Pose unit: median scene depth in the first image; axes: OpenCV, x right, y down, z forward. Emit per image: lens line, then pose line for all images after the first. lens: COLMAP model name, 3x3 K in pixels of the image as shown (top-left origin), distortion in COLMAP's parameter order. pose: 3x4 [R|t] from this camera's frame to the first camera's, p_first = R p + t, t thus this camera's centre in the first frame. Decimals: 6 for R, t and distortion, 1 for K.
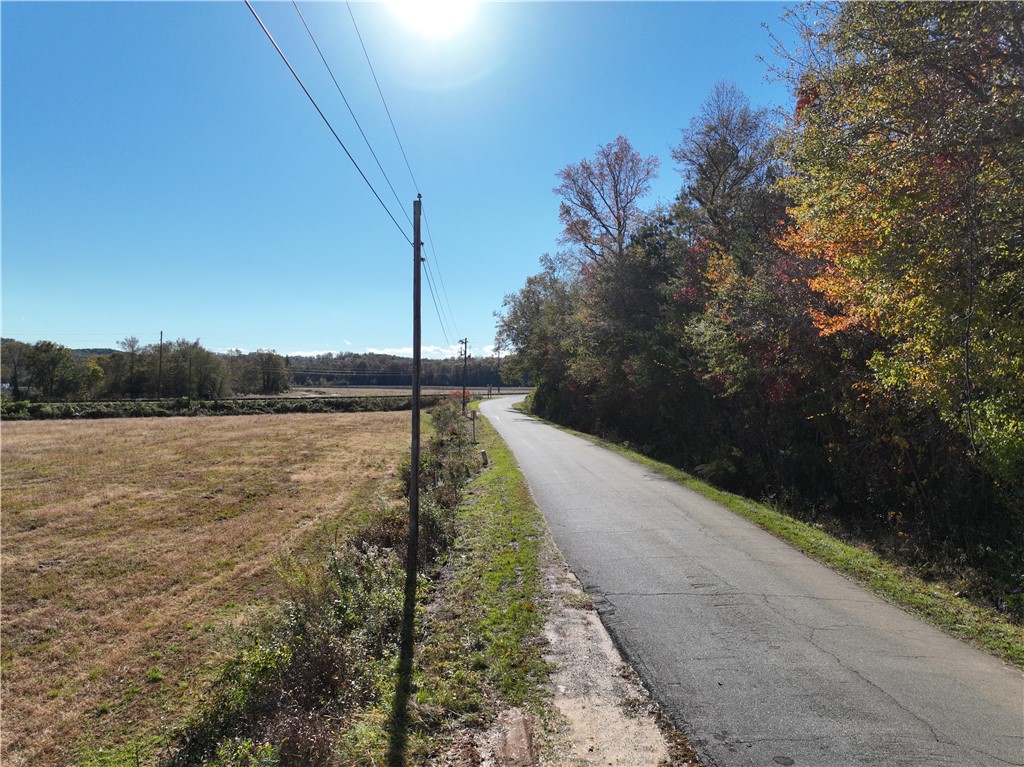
lens RADIAL K [[709.6, 0, 511.5], [0, 709.6, 387.8], [0, 0, 1]] dist [0.010599, 0.004697]
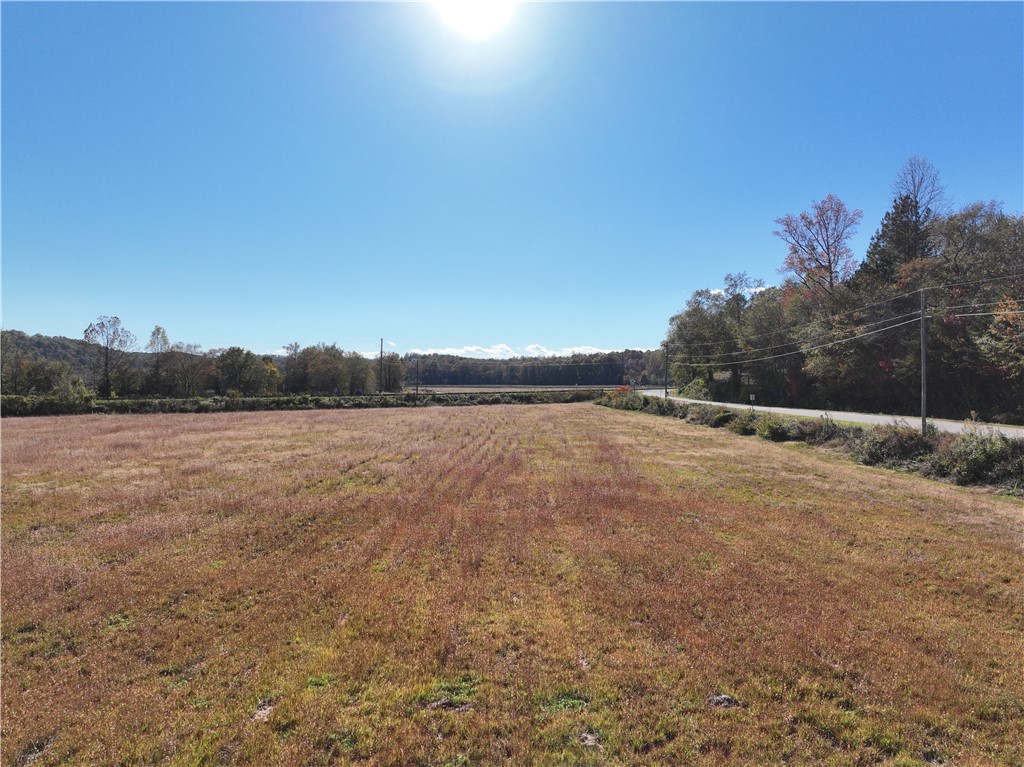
lens RADIAL K [[709.6, 0, 510.9], [0, 709.6, 377.9], [0, 0, 1]] dist [0.010599, 0.004697]
pose [[0.998013, -0.007686, -0.062533, -0.184945], [0.006909, 0.999896, -0.012632, 0.005007], [0.062624, 0.012175, 0.997963, -0.194116]]
